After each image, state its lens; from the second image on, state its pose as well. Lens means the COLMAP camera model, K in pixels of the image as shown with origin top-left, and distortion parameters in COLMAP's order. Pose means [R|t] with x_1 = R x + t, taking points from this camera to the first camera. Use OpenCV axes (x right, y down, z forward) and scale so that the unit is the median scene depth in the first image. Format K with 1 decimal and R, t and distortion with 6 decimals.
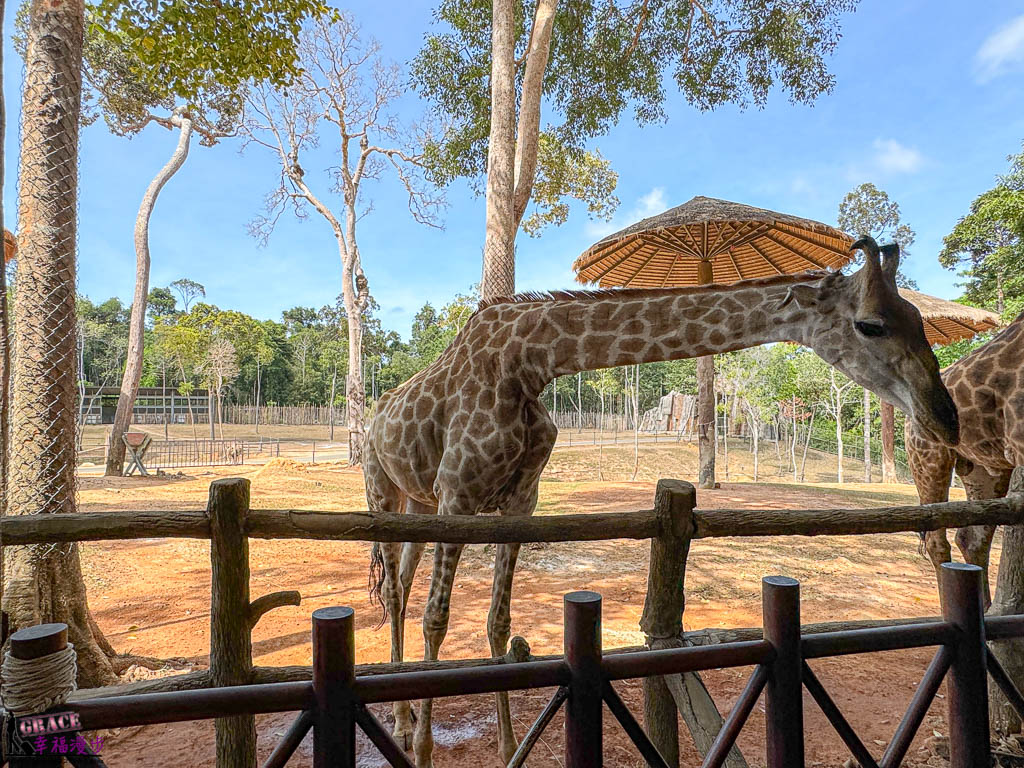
lens RADIAL K [[561.0, 0, 511.5], [0, 561.0, 385.5], [0, 0, 1]] dist [0.004124, 0.001717]
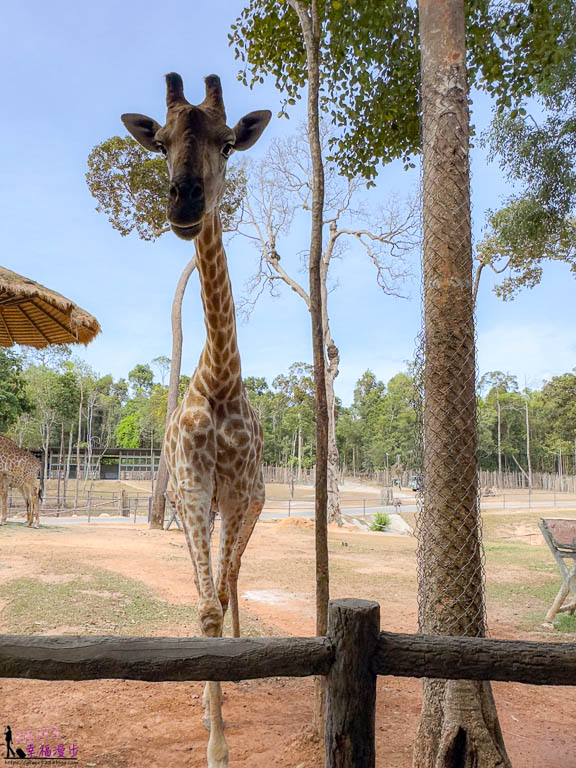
lens RADIAL K [[512.0, 0, 281.6], [0, 512.0, 408.6], [0, 0, 1]] dist [-0.008793, -0.000594]
pose [[0.978639, -0.017259, -0.204860, -0.129447], [0.002011, 0.997226, -0.074409, 0.000180], [0.205576, 0.072408, 0.975959, 0.016017]]
